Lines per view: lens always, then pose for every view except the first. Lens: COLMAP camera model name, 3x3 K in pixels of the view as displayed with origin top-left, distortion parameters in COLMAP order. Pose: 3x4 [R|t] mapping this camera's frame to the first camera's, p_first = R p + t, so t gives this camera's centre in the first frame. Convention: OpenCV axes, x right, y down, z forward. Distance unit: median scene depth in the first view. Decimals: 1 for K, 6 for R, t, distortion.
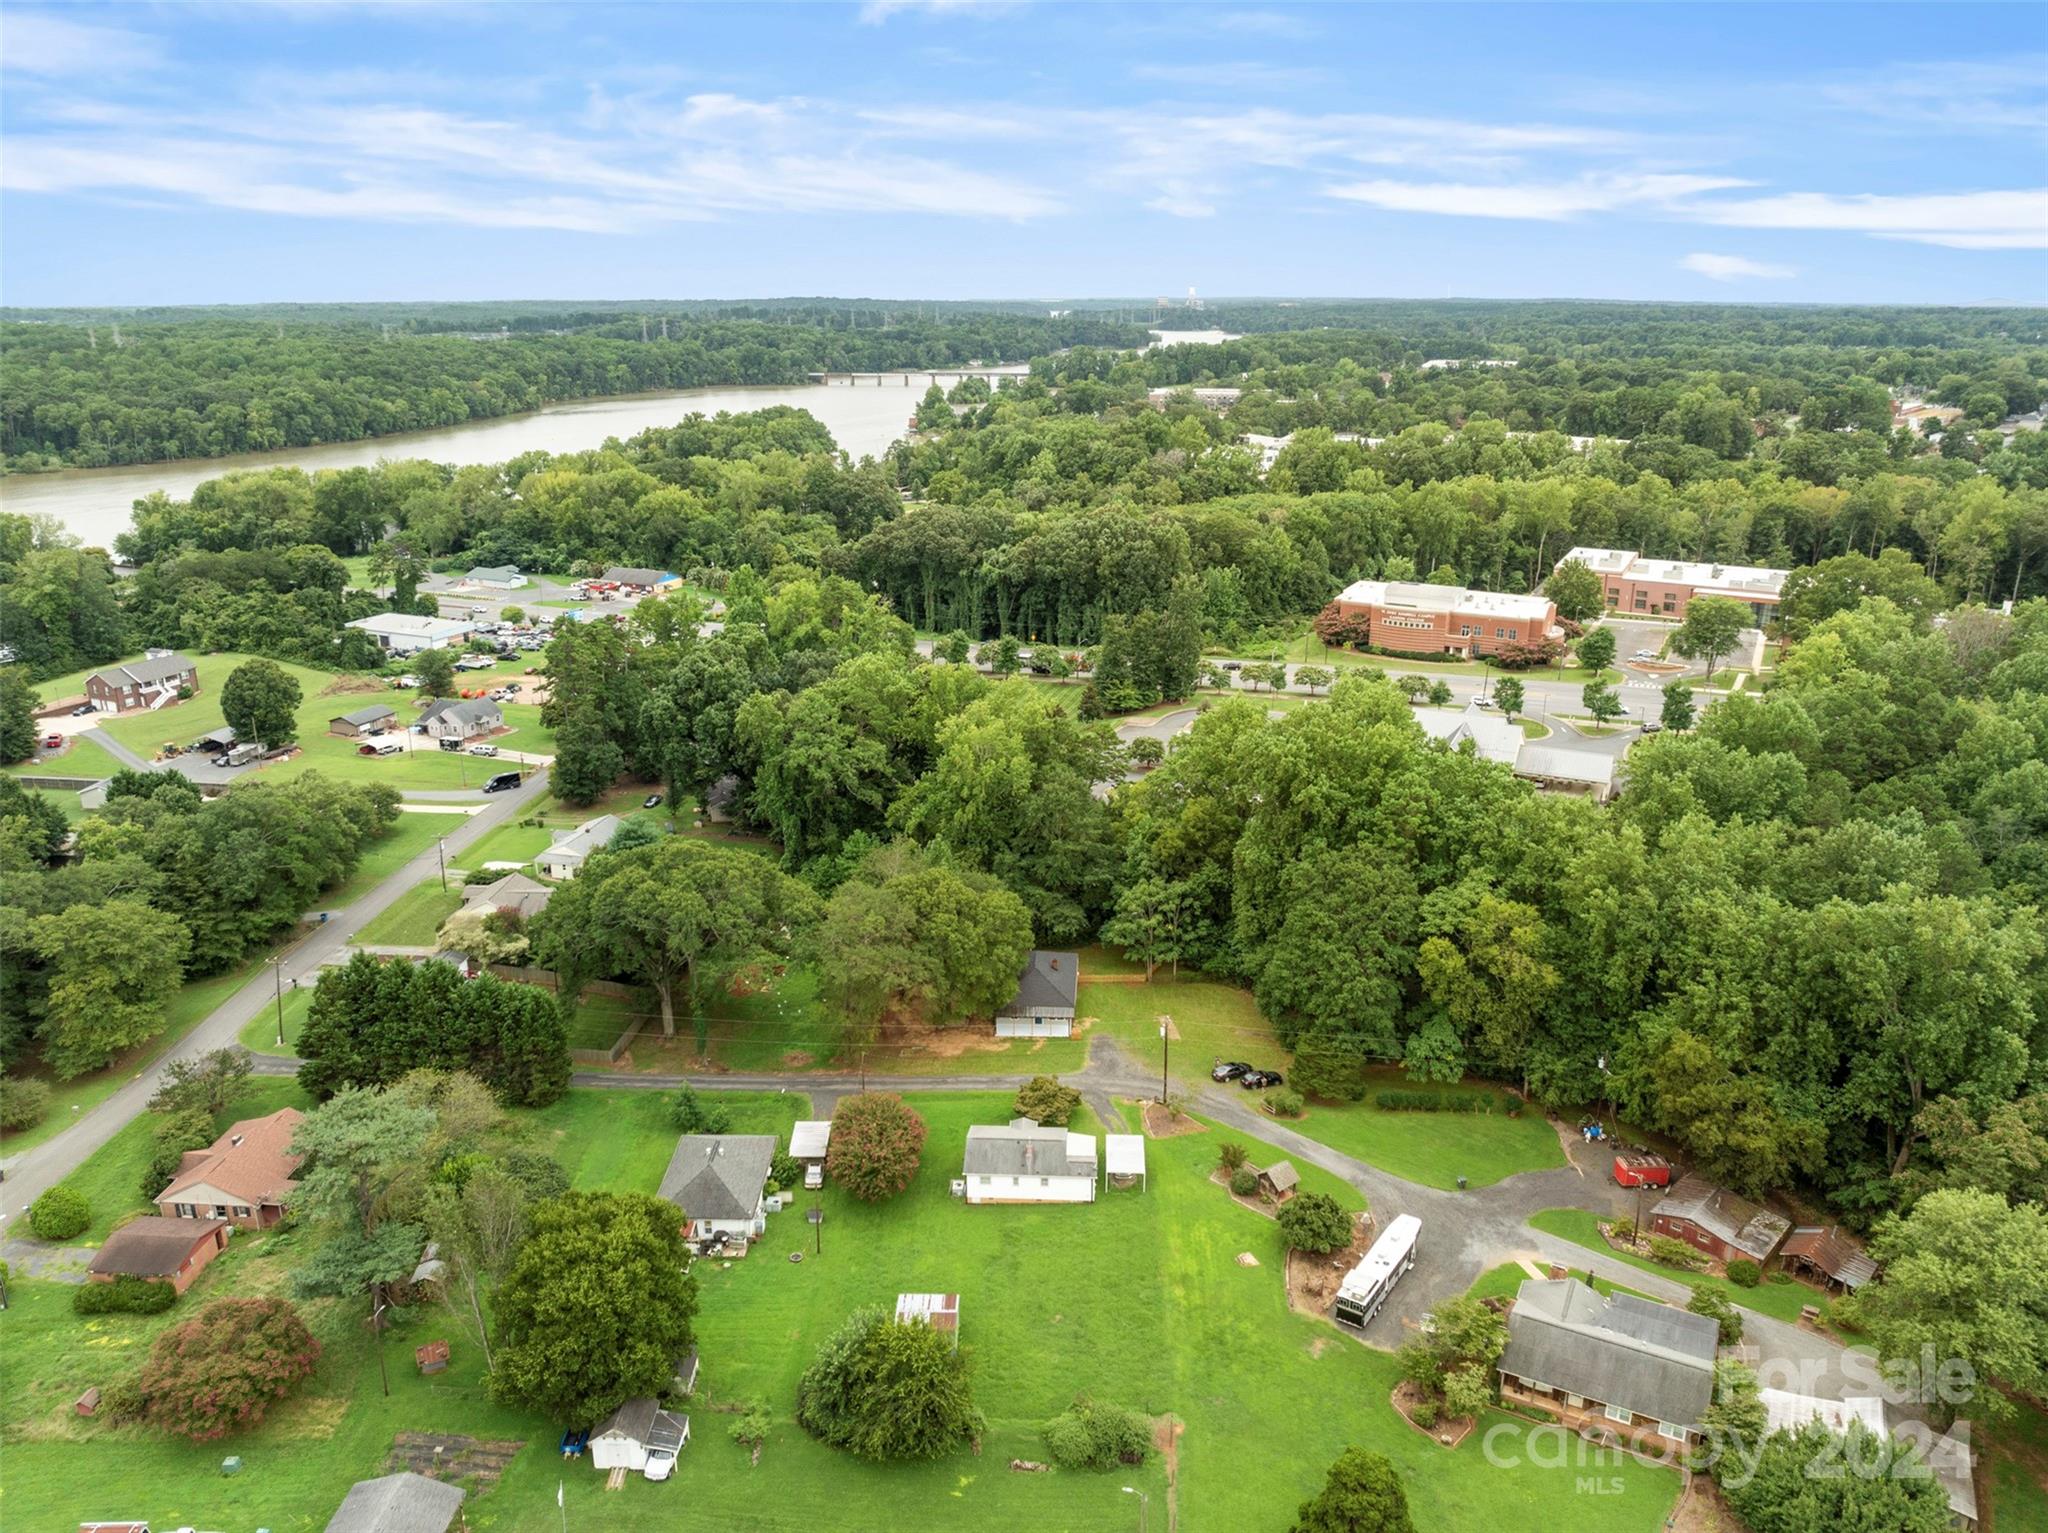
lens RADIAL K [[1430.6, 0, 1024.0], [0, 1430.6, 766.5], [0, 0, 1]] dist [-0.005023, -0.032422]
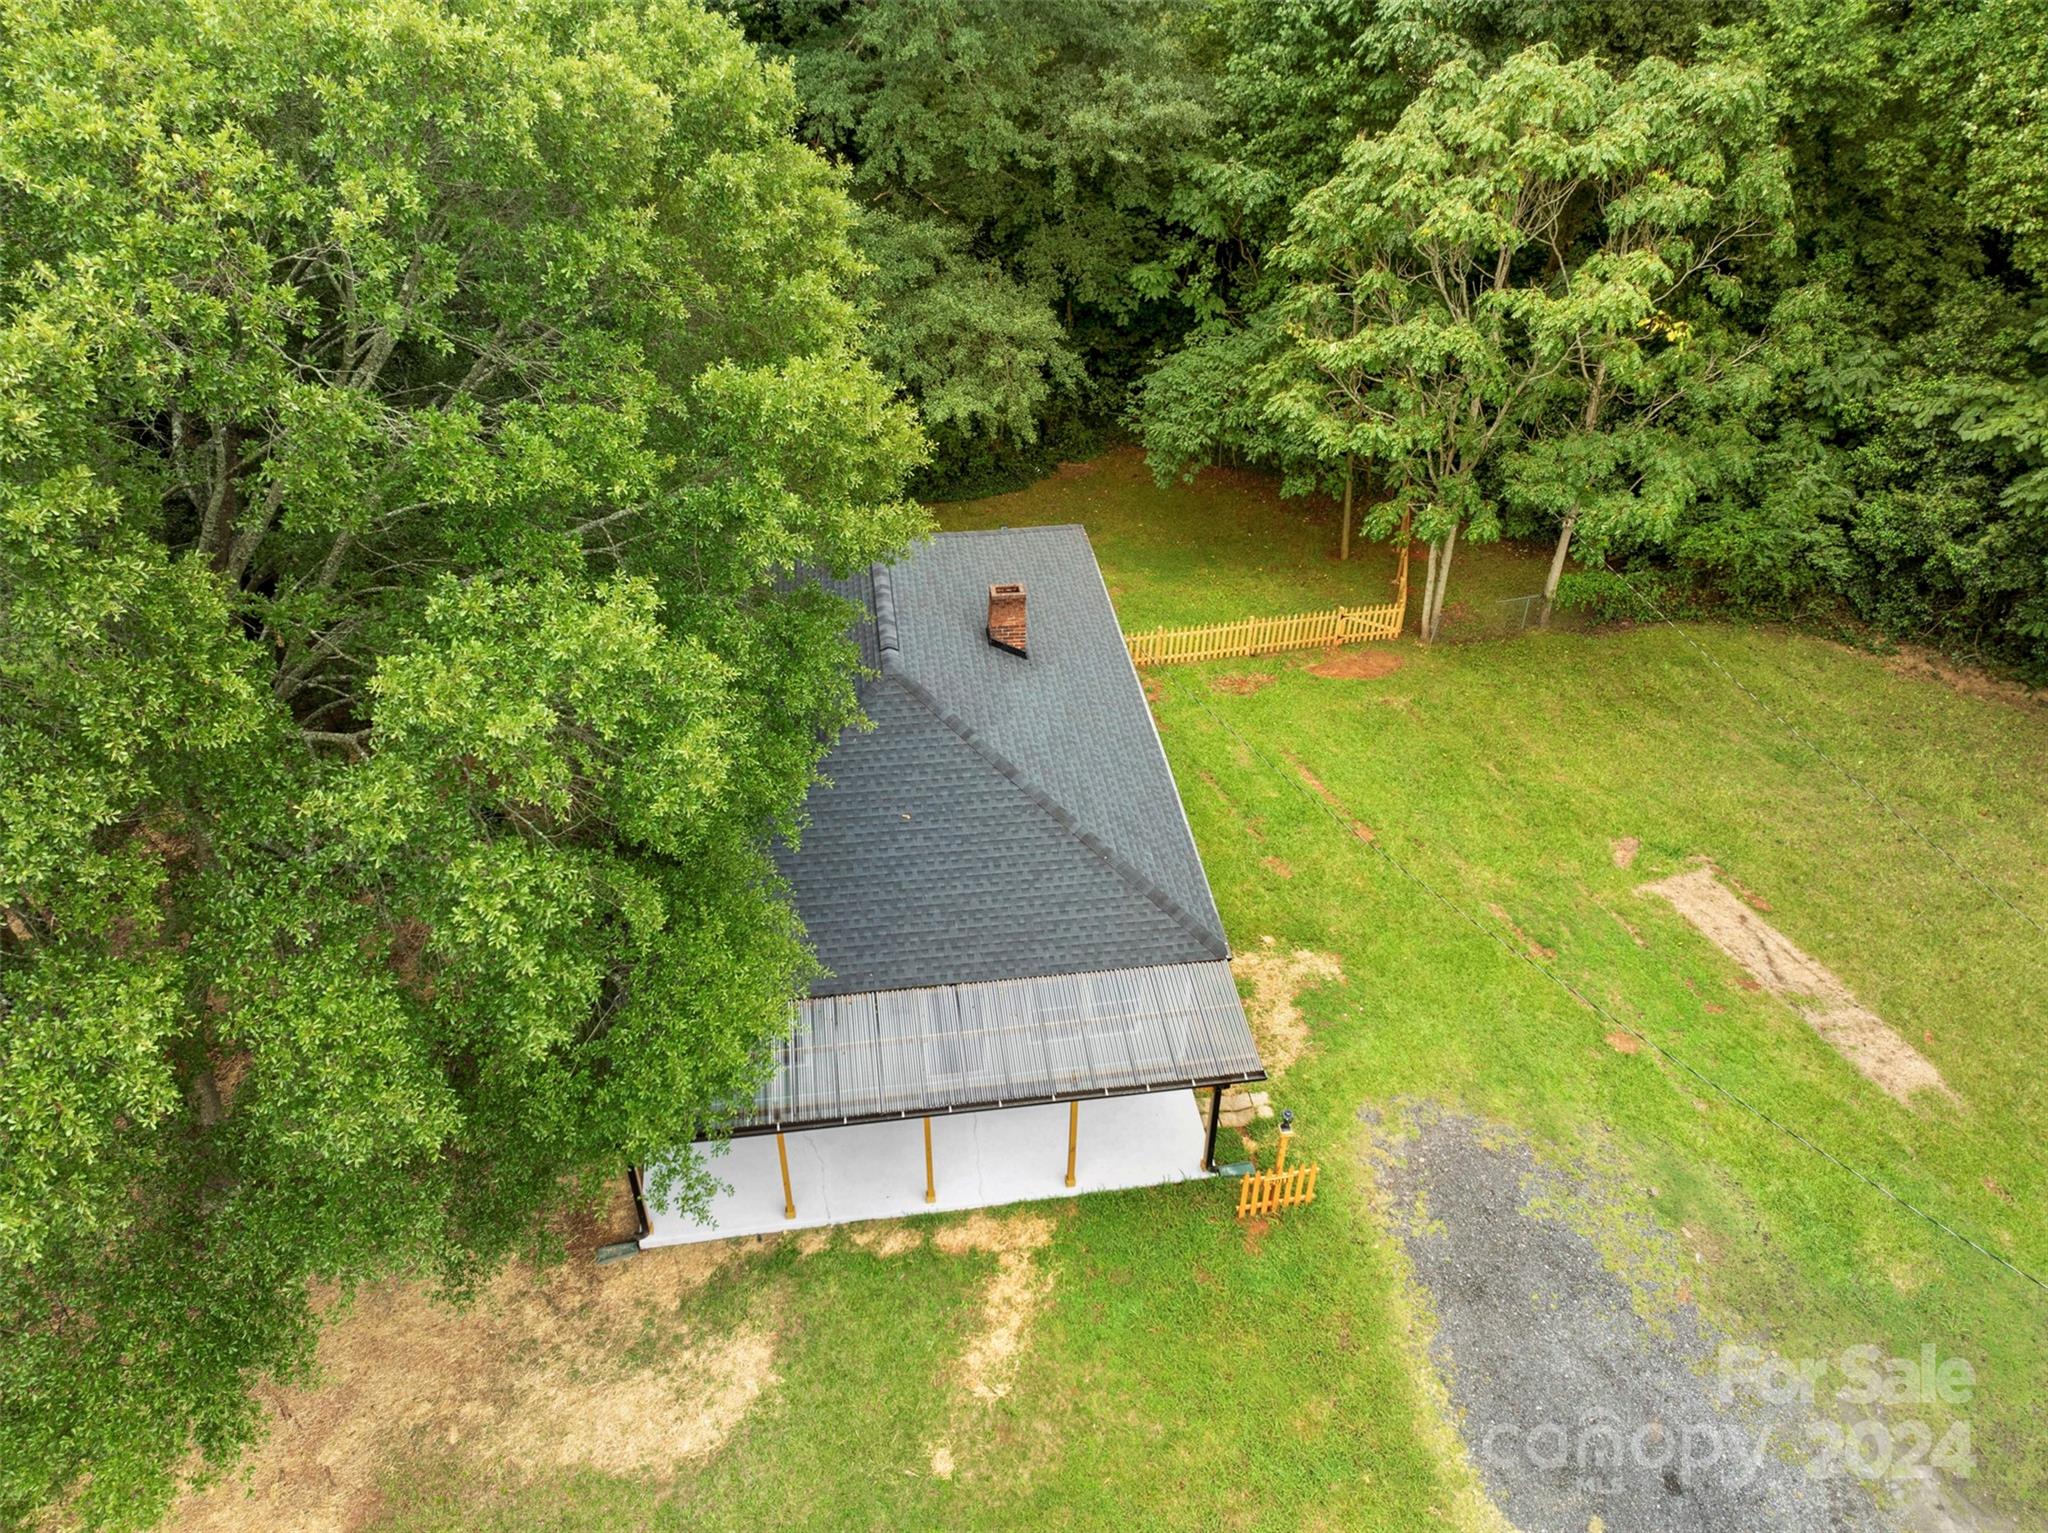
lens RADIAL K [[1430.6, 0, 1024.0], [0, 1430.6, 766.5], [0, 0, 1]] dist [-0.005023, -0.032422]
pose [[0.983113, -0.102923, 0.151311, -0.001886], [0.047040, 0.941193, 0.334577, 0.099935], [-0.176849, -0.321810, 0.930141, 0.834629]]
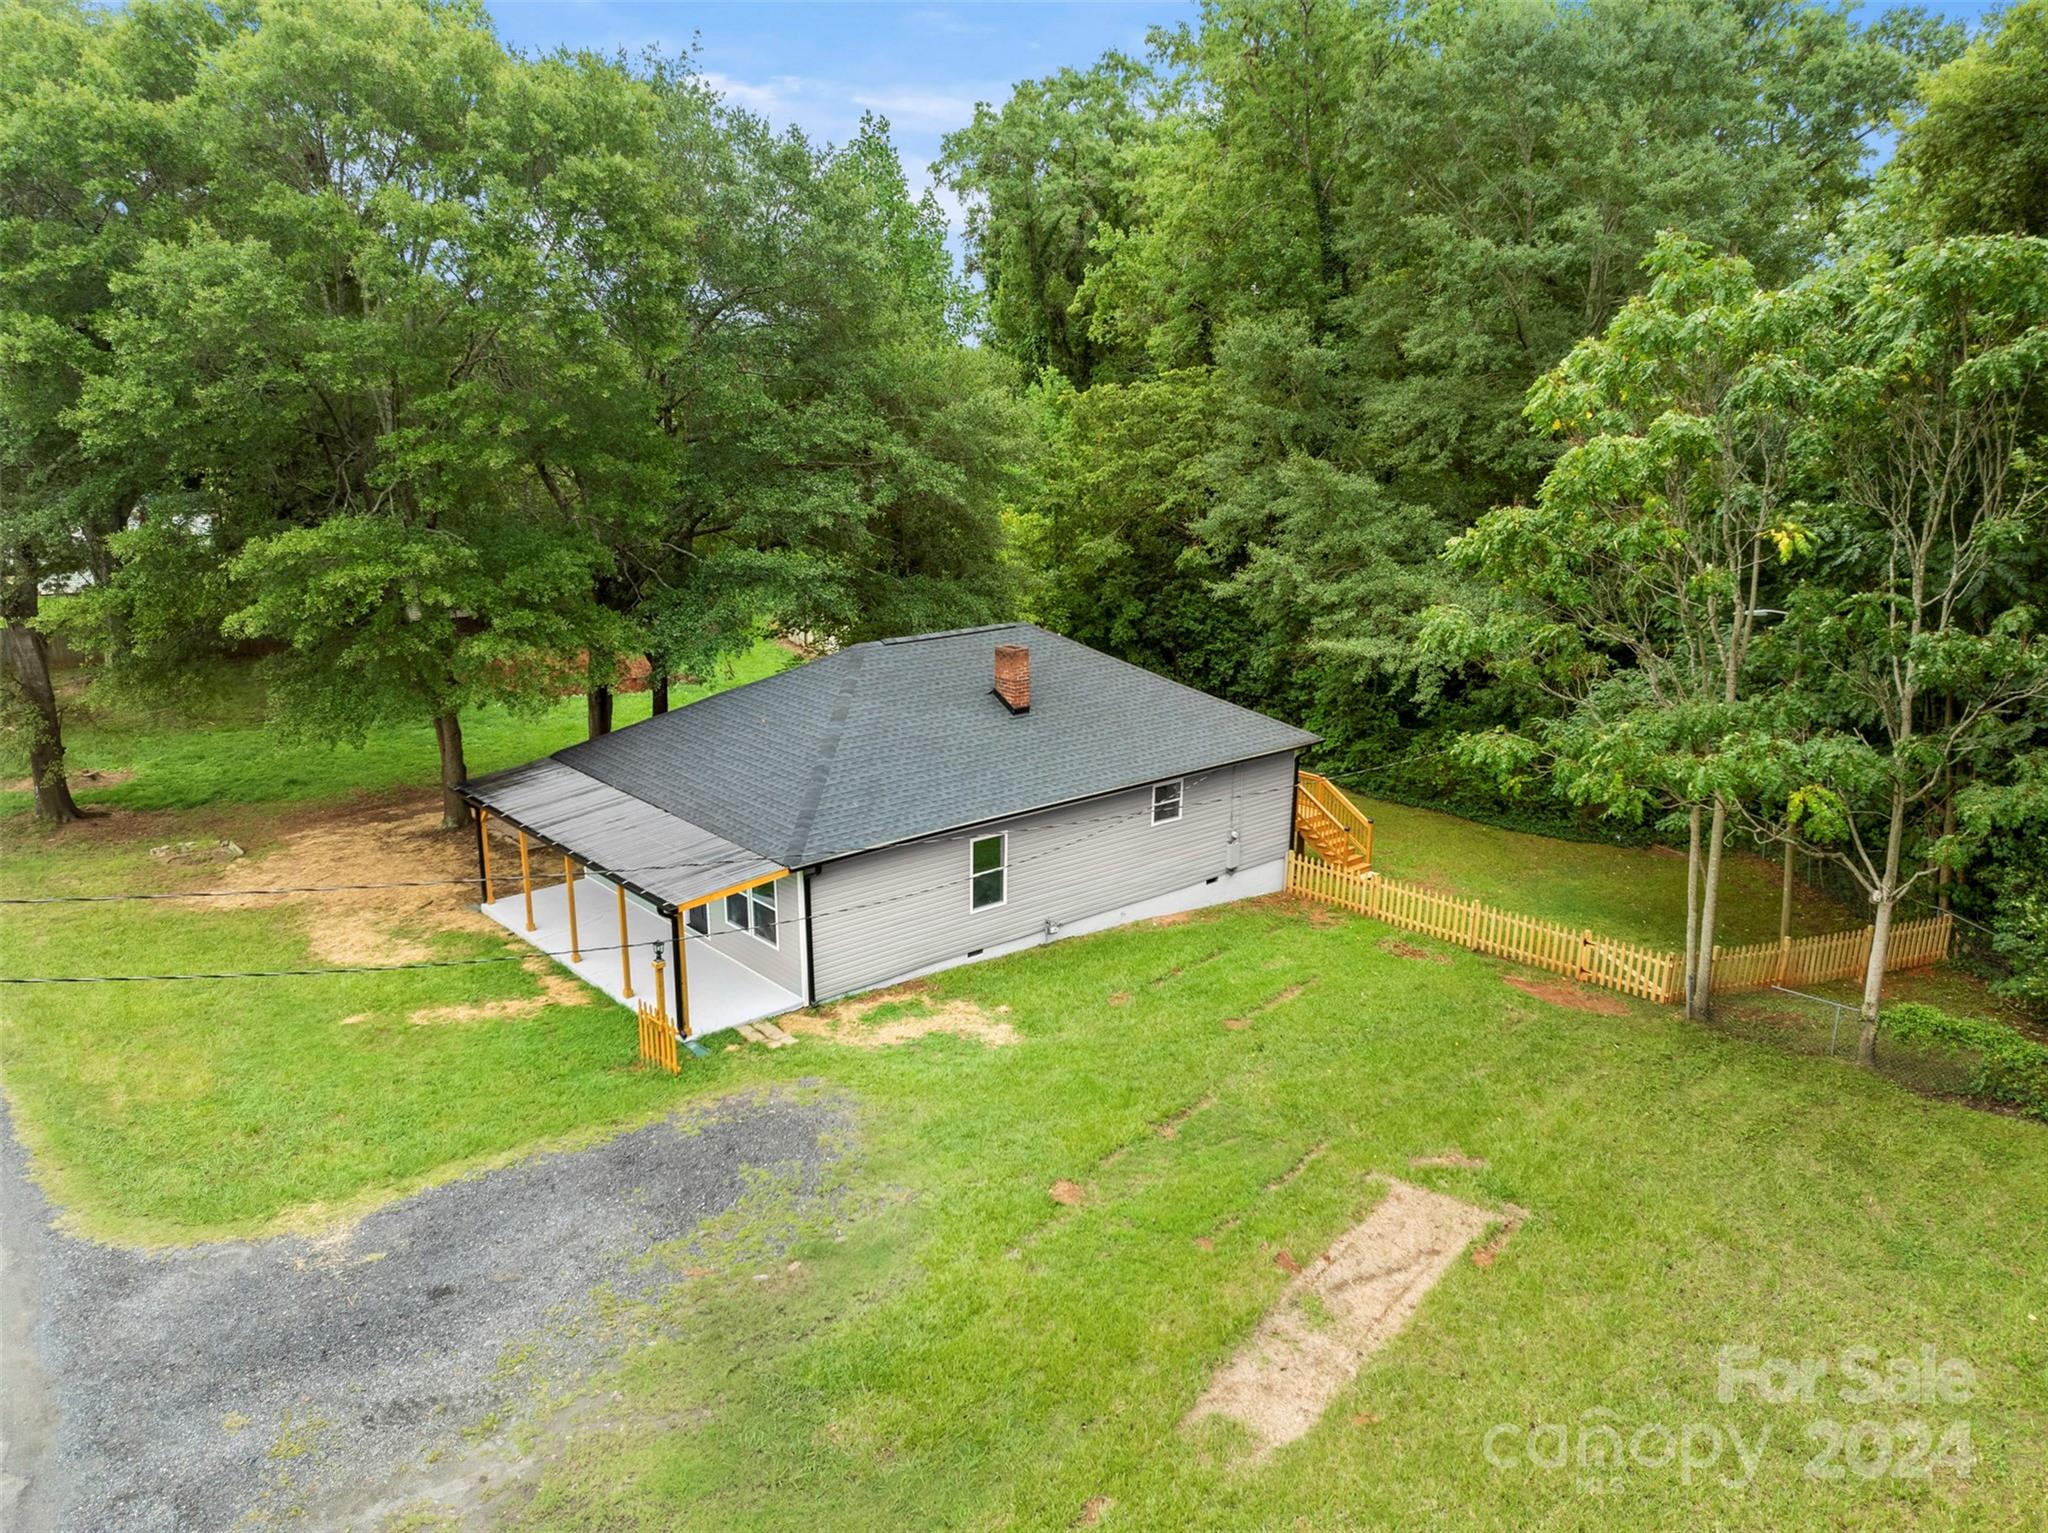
lens RADIAL K [[1430.6, 0, 1024.0], [0, 1430.6, 766.5], [0, 0, 1]] dist [-0.005023, -0.032422]
pose [[0.689175, 0.186298, -0.700237, 0.143955], [-0.225860, 0.973468, 0.036699, 0.139642], [0.688495, 0.132864, 0.712967, 0.859947]]
